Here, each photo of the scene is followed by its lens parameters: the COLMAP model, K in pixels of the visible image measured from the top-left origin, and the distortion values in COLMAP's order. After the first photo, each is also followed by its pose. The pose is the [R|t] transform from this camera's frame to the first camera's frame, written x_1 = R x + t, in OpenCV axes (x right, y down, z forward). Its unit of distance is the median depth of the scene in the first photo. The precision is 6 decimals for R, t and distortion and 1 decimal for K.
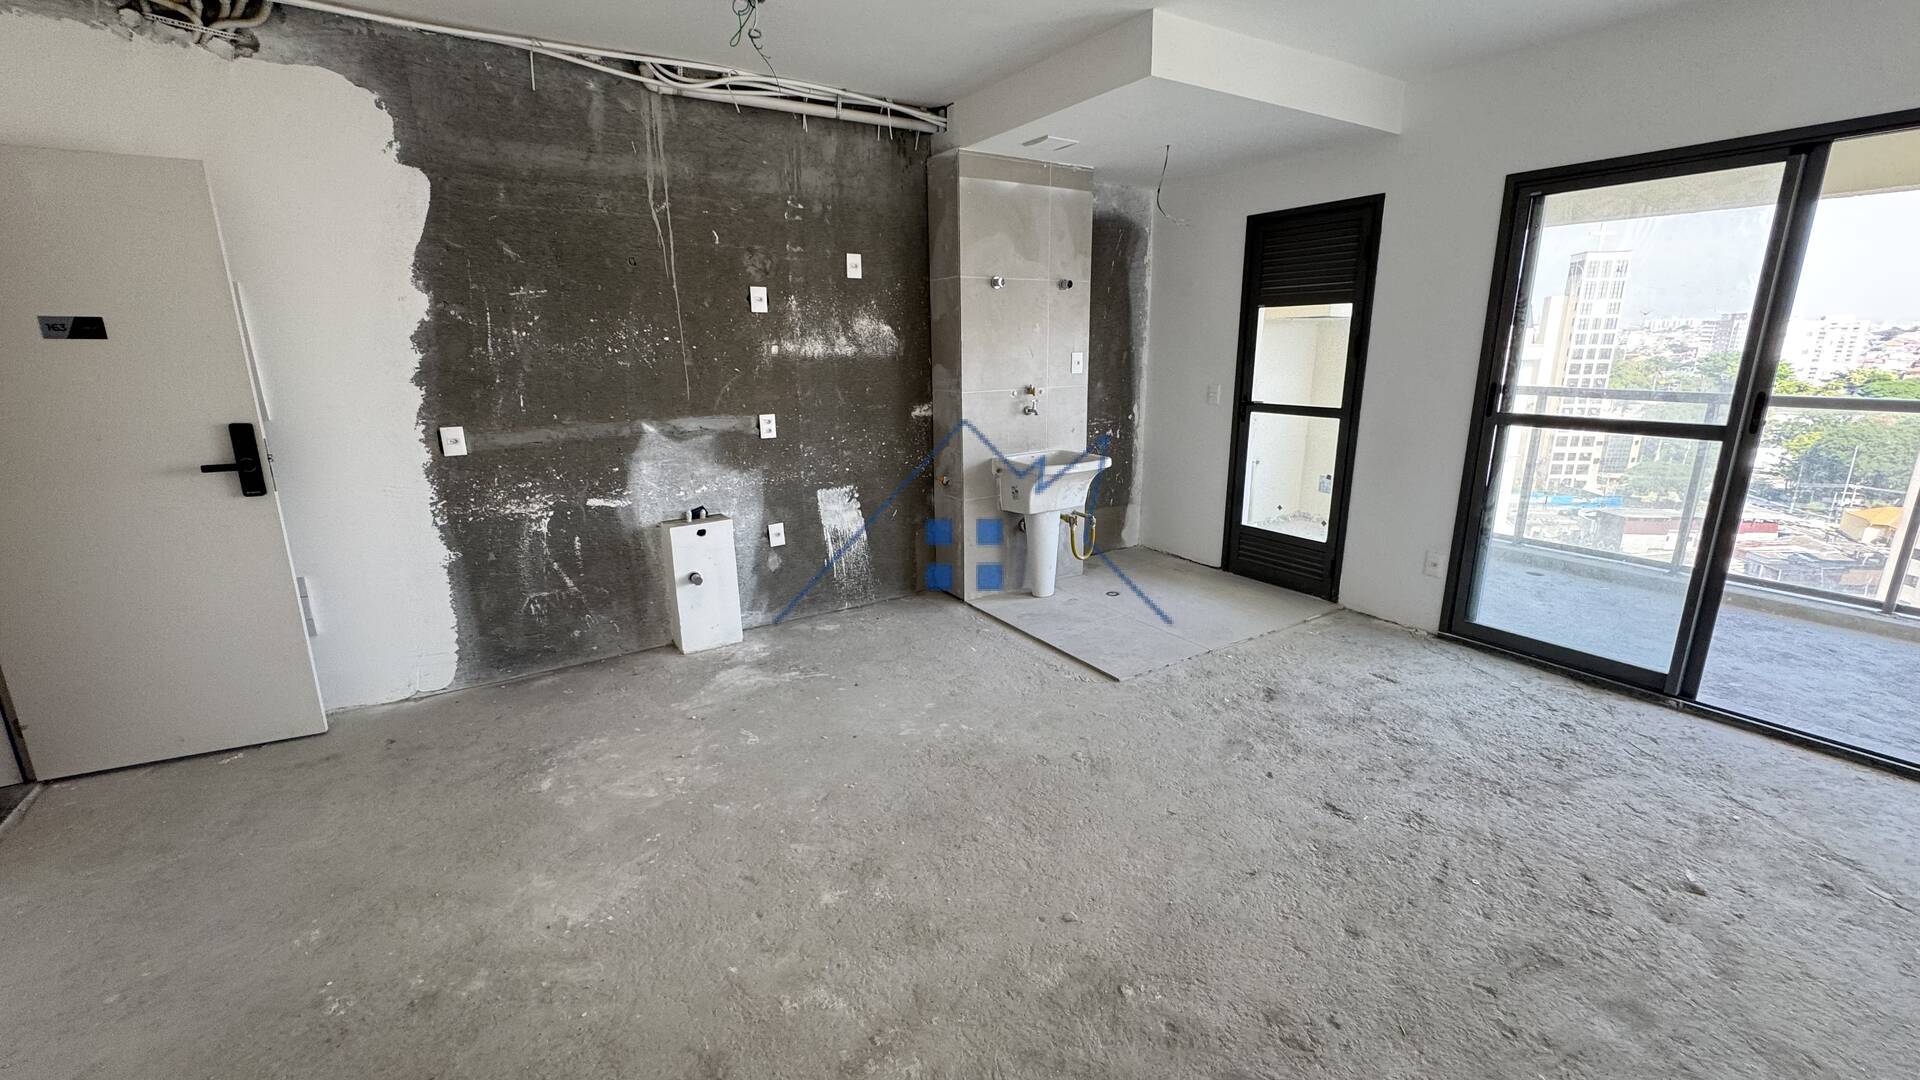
lens RADIAL K [[768.9, 0, 960.0], [0, 768.9, 540.0], [0, 0, 1]] dist [-0.000829, -0.000305]
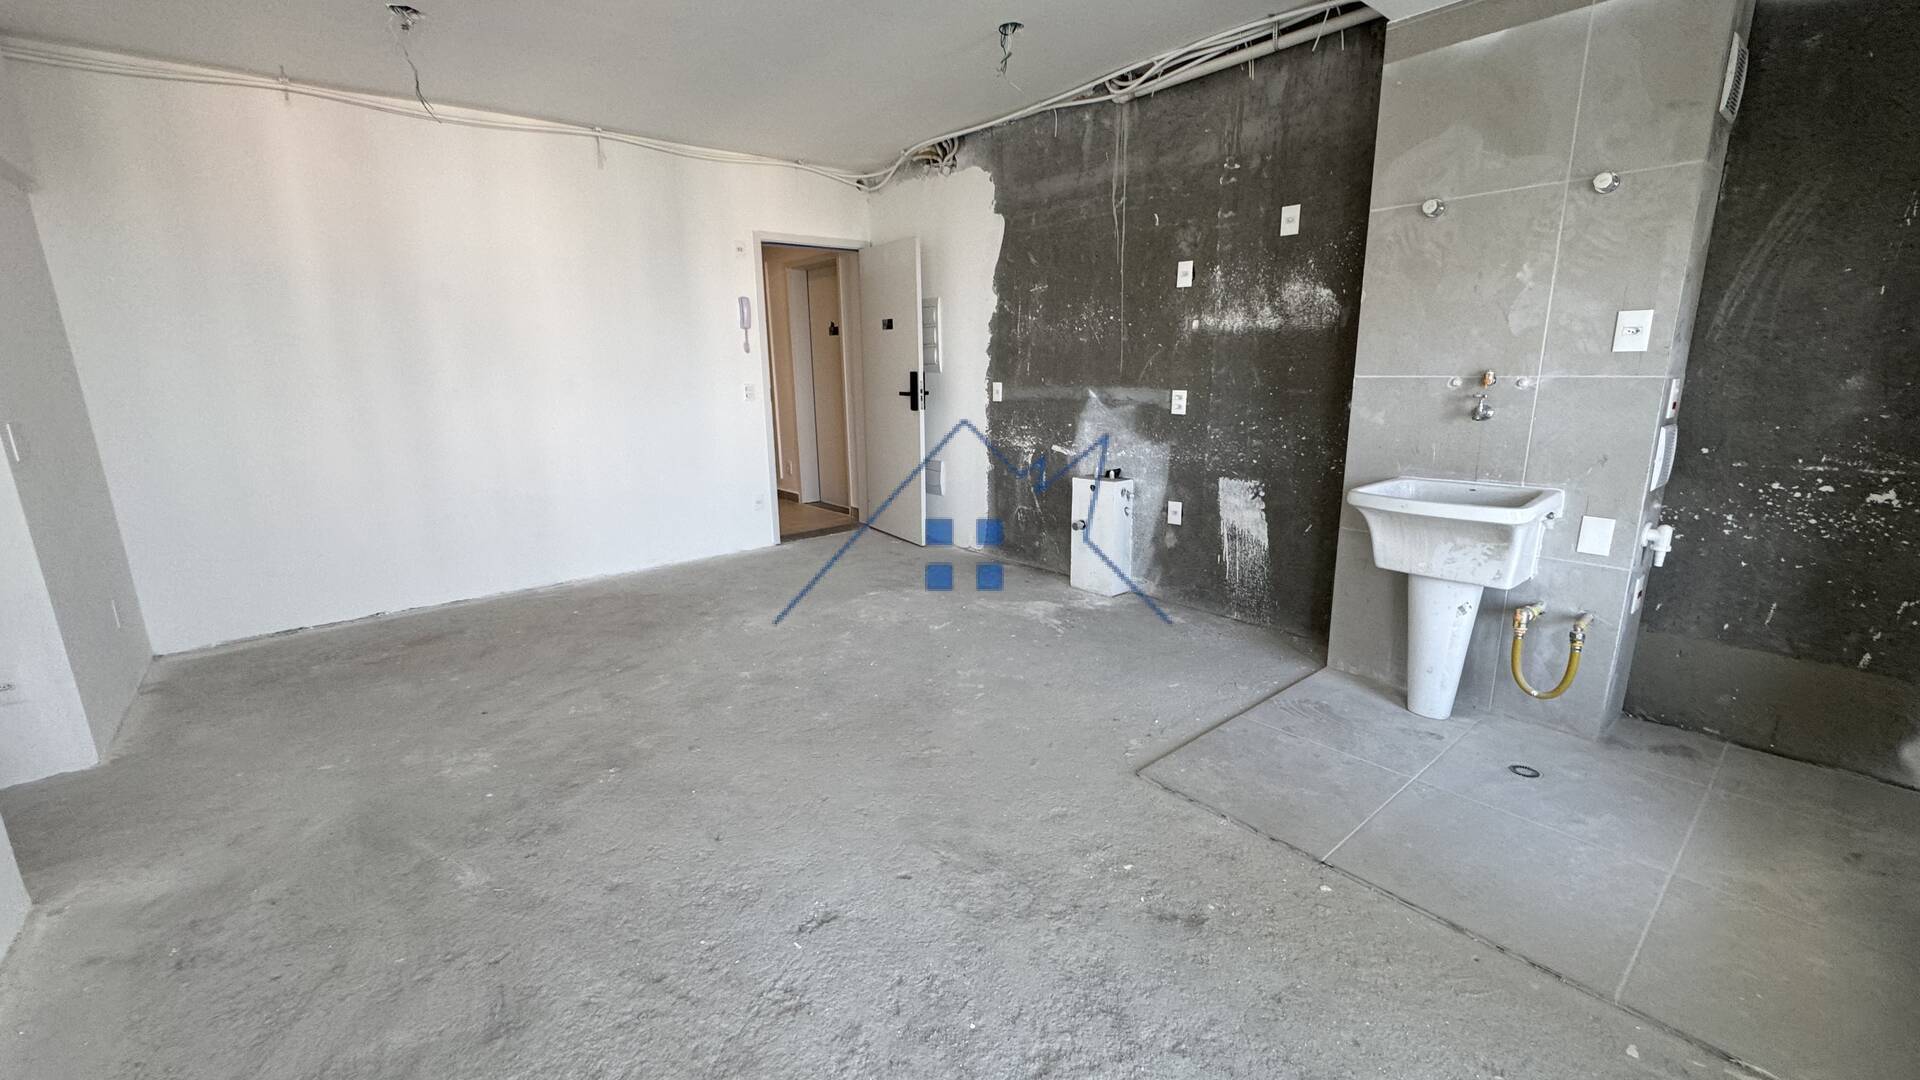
lens RADIAL K [[768.9, 0, 960.0], [0, 768.9, 540.0], [0, 0, 1]] dist [-0.000829, -0.000305]
pose [[0.134074, 0.234424, -0.962844, 0.751359], [-0.231797, 0.952082, 0.199527, -0.117097], [0.963480, 0.196433, 0.181989, 0.612417]]
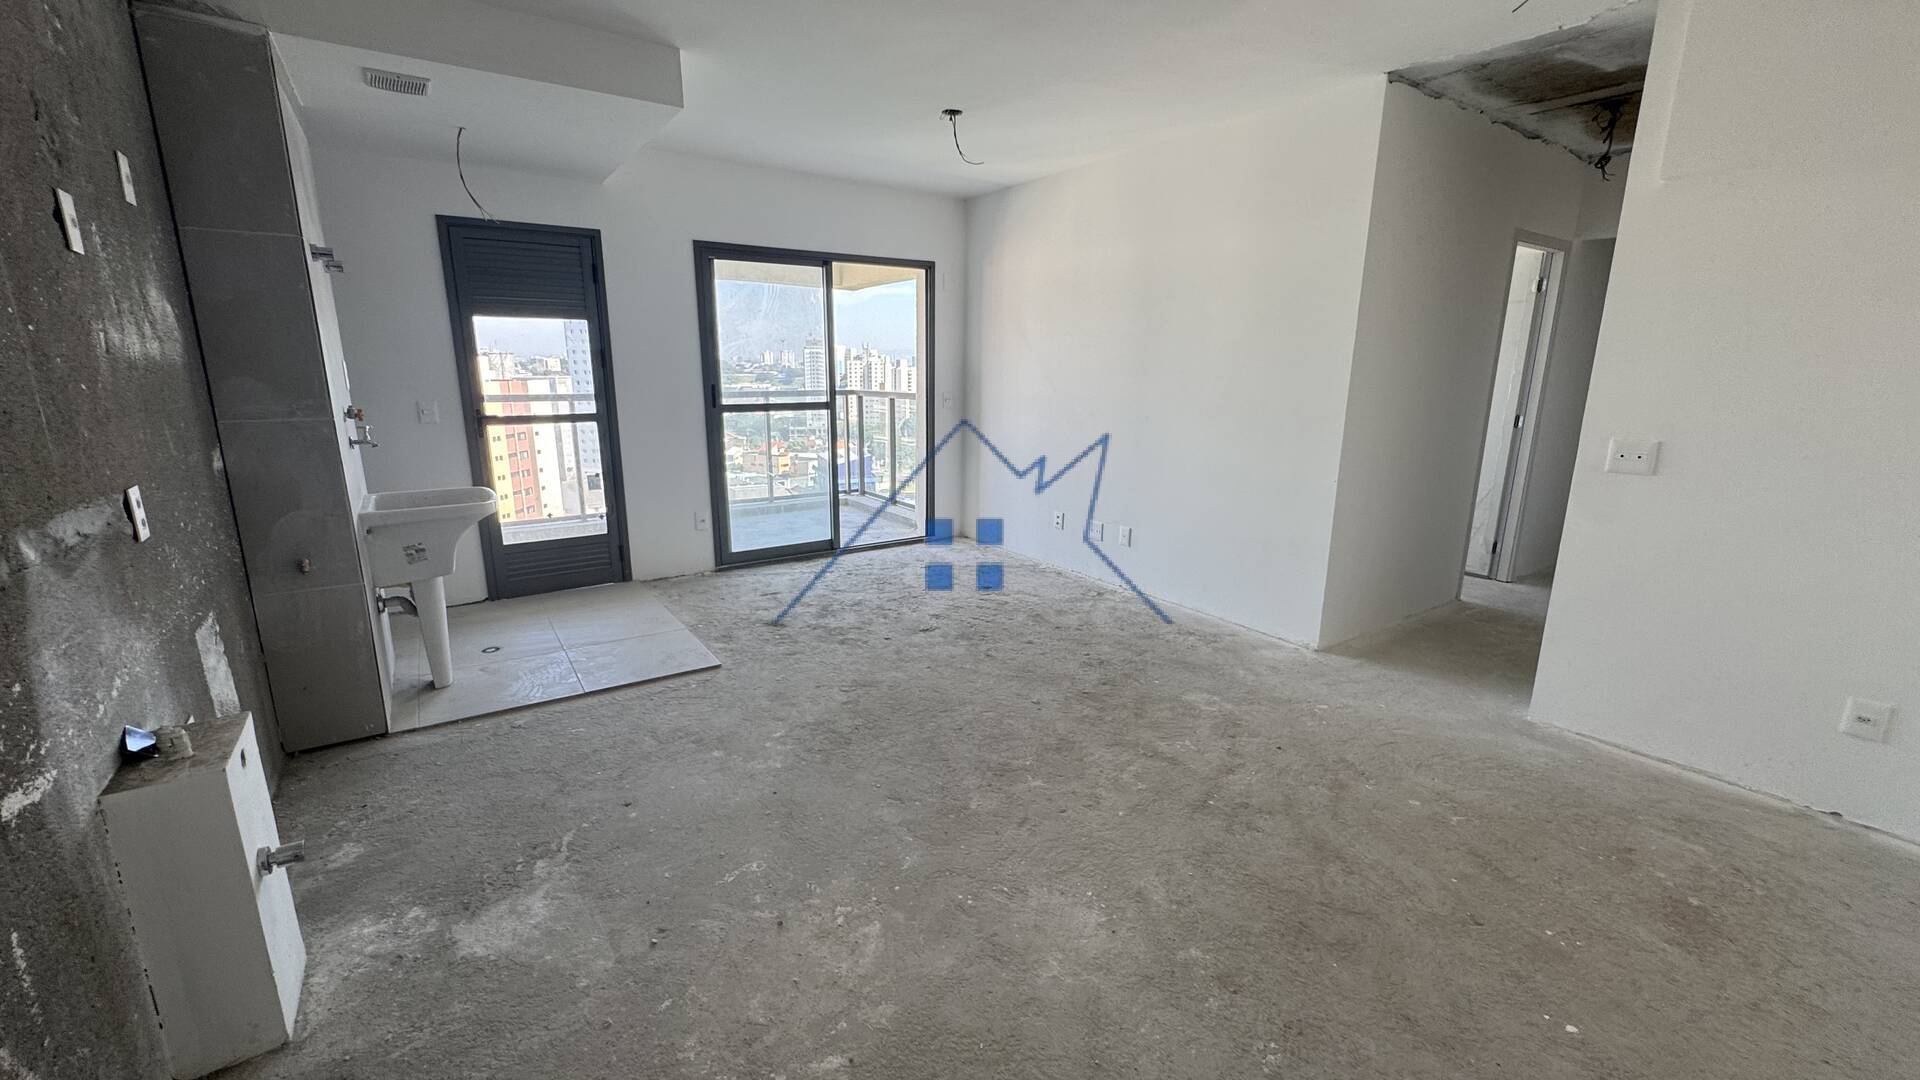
lens RADIAL K [[768.9, 0, 960.0], [0, 768.9, 540.0], [0, 0, 1]] dist [-0.000829, -0.000305]
pose [[-0.035472, -0.213324, 0.976337, -0.740675], [0.243925, 0.945557, 0.215461, -0.119700], [-0.969145, 0.245796, 0.018494, 0.565828]]
